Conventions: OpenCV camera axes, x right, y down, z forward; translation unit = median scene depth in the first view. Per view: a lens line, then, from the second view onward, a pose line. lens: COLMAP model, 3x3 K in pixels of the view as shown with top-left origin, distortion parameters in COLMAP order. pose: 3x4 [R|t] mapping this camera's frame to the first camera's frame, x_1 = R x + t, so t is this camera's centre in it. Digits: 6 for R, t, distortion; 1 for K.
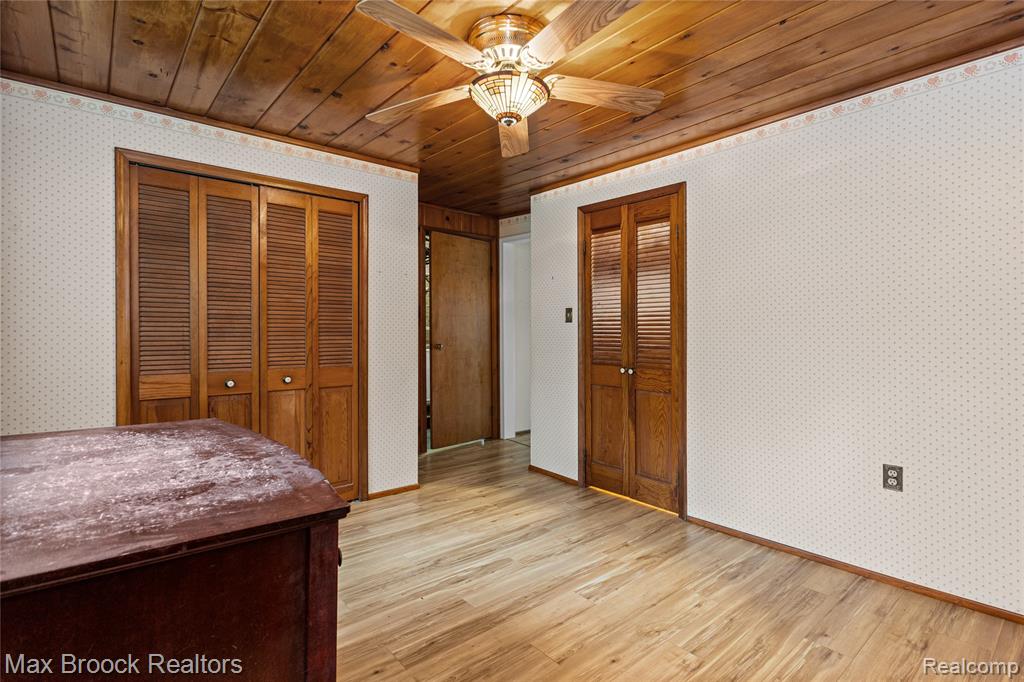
lens RADIAL K [[492.7, 0, 514.1], [0, 492.7, 335.8], [0, 0, 1]] dist [0.003851, -0.000068]
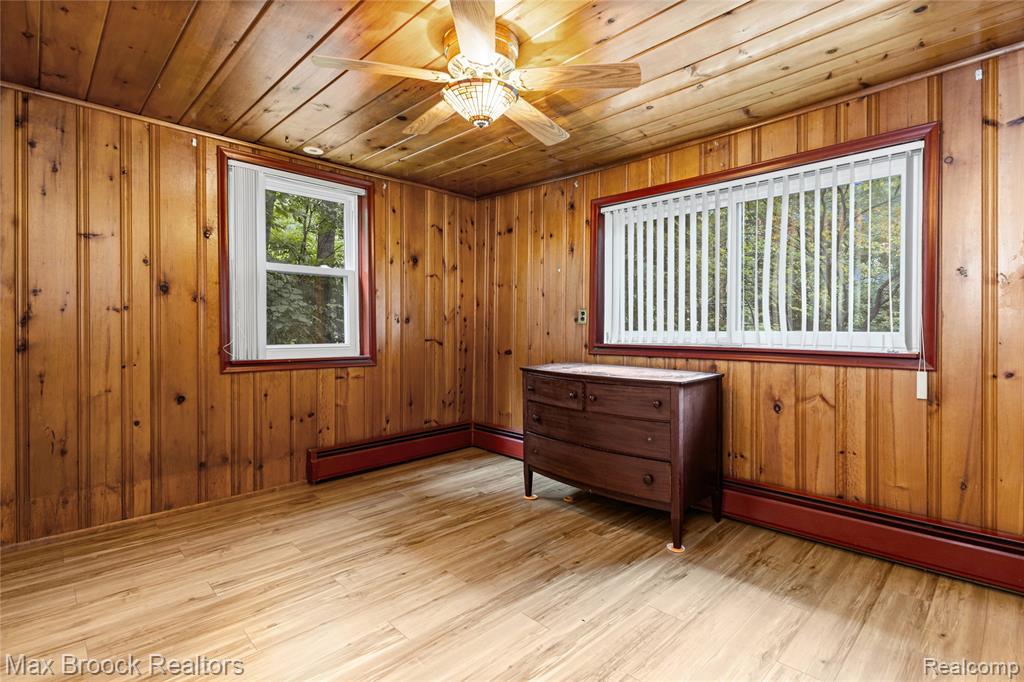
lens RADIAL K [[492.7, 0, 519.5], [0, 492.7, 330.8], [0, 0, 1]] dist [0.003851, -0.000068]
pose [[-0.997017, -0.006441, -0.076919, 0.000229], [-0.007219, 0.999926, 0.009832, 0.001023], [0.076850, 0.010358, -0.996989, 1.374976]]
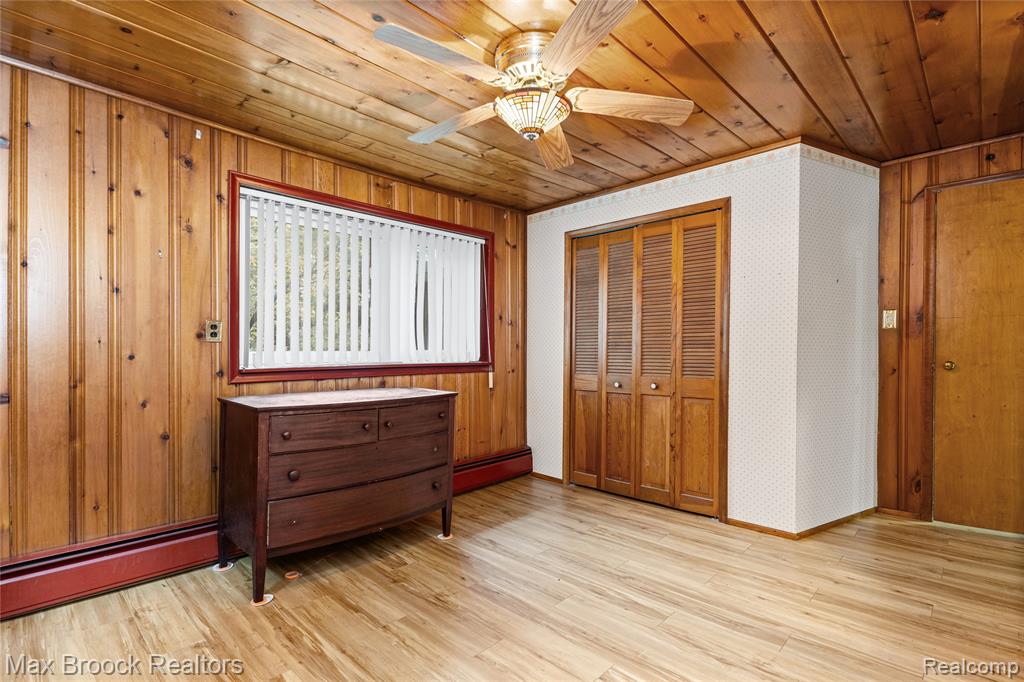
lens RADIAL K [[492.7, 0, 517.5], [0, 492.7, 351.6], [0, 0, 1]] dist [0.003851, -0.000068]
pose [[0.110955, 0.002523, -0.993822, 0.673751], [-0.004724, 0.999987, 0.002011, 0.007498], [0.993814, 0.004471, 0.110965, 0.571719]]
